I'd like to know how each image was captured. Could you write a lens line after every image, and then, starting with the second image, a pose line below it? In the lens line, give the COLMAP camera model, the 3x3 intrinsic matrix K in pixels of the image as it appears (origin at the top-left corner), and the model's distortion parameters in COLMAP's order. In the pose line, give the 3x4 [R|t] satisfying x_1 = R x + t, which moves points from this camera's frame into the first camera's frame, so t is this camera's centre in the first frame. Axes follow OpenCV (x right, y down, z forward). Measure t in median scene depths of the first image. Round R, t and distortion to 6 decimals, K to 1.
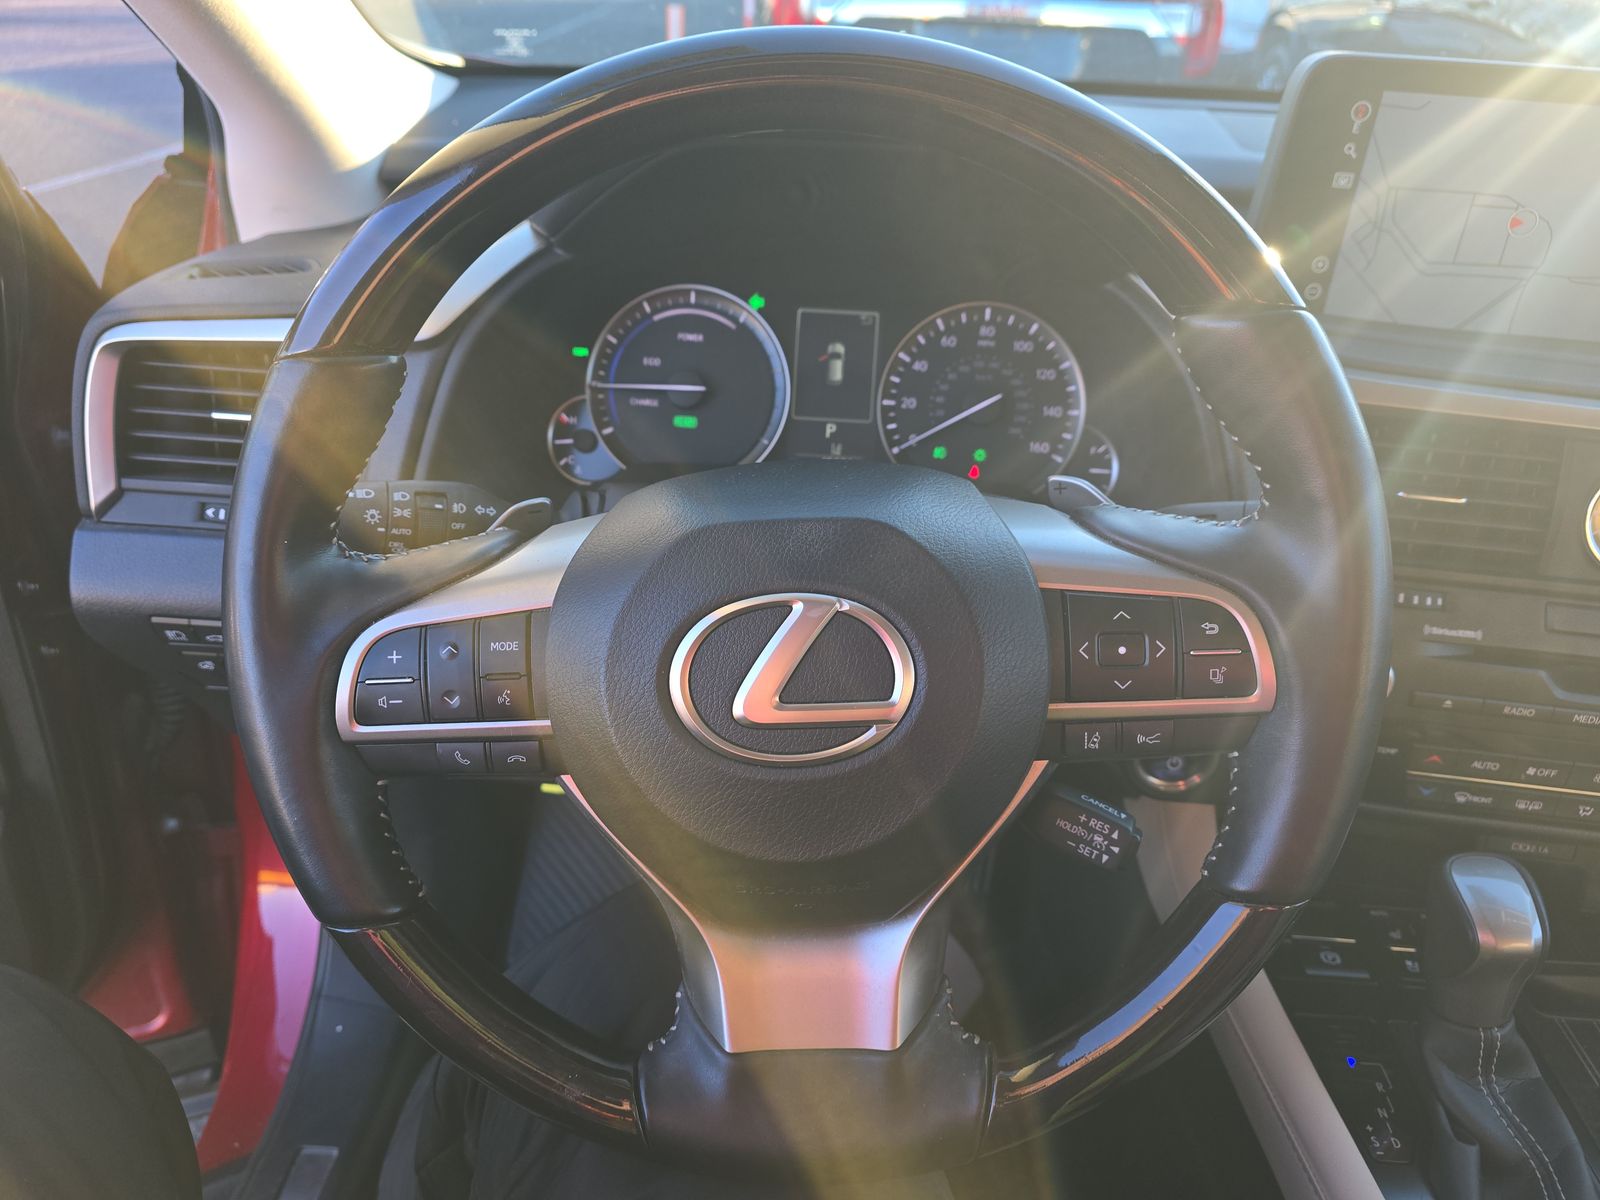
lens RADIAL K [[1111.9, 0, 800.0], [0, 1111.9, 600.0], [0, 0, 1]] dist [0.088744, -0.091174]
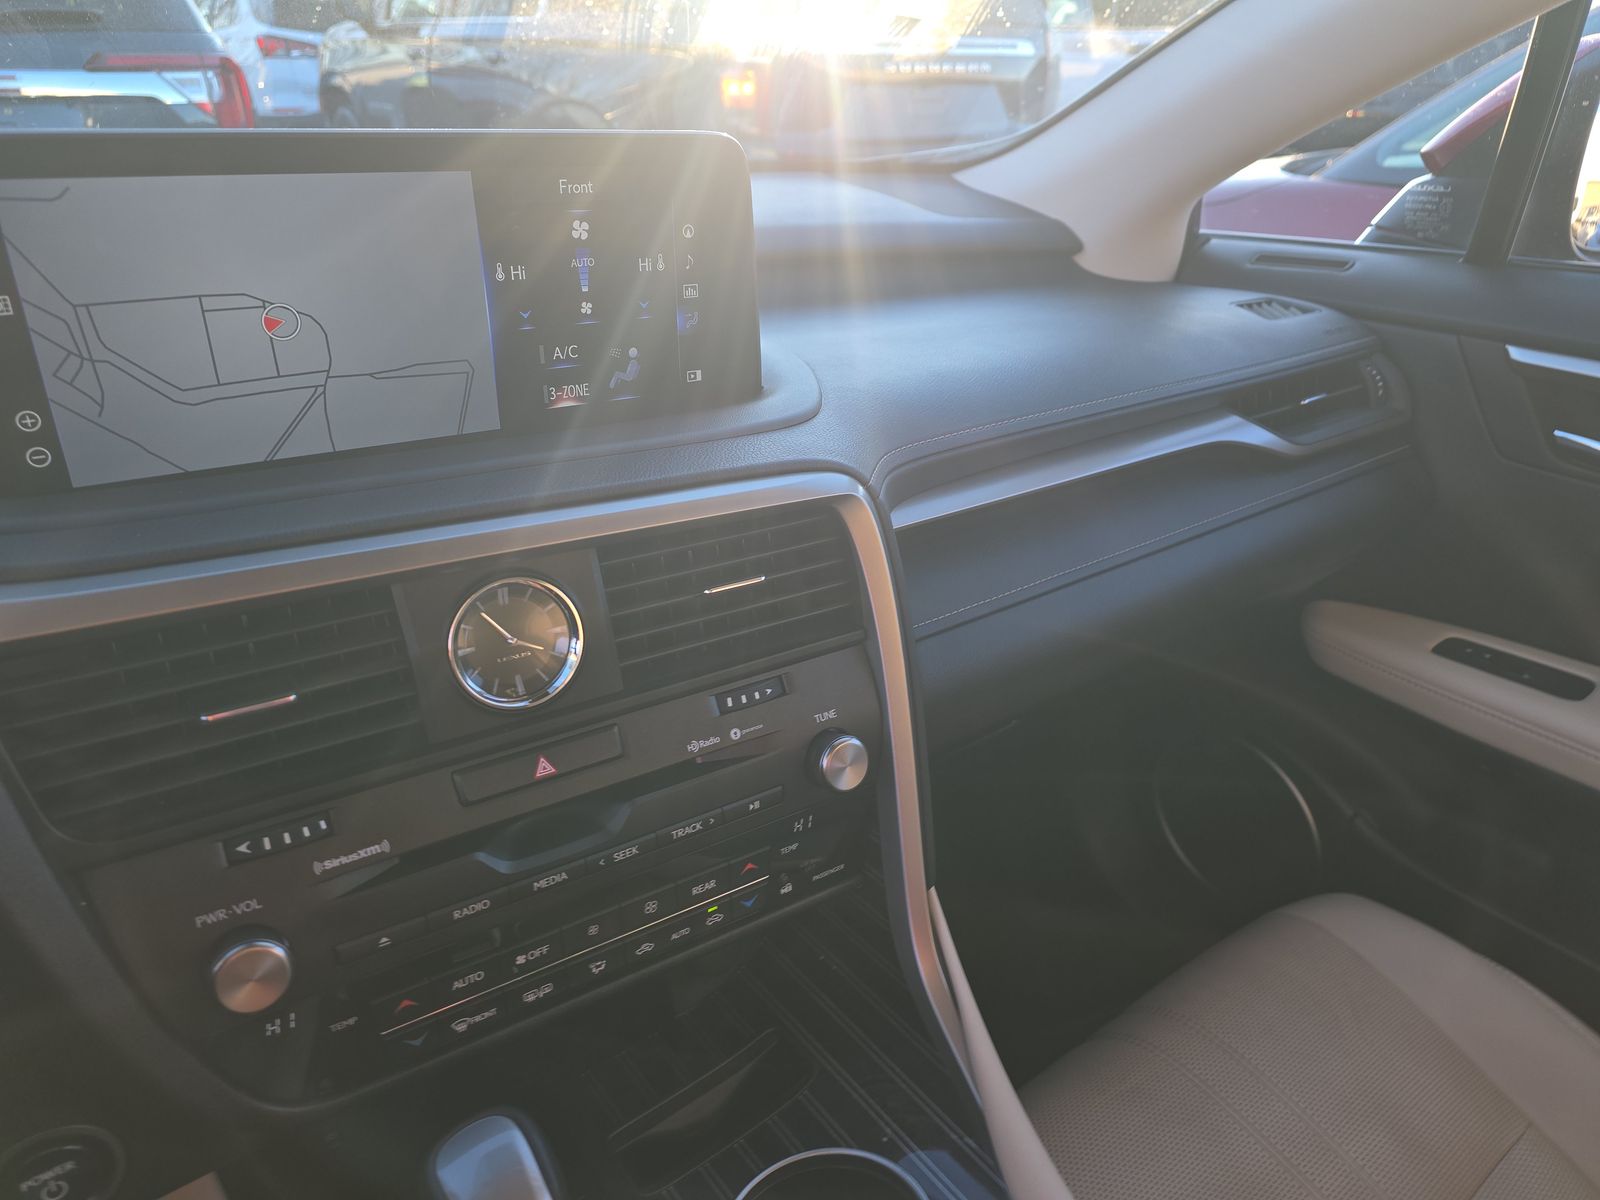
lens RADIAL K [[1111.9, 0, 800.0], [0, 1111.9, 600.0], [0, 0, 1]] dist [0.088744, -0.091174]
pose [[0.766160, -0.308838, 0.563575, 0.318650], [0.333440, 0.940716, 0.062211, -0.059715], [-0.549378, 0.140255, 0.823719, 0.135231]]
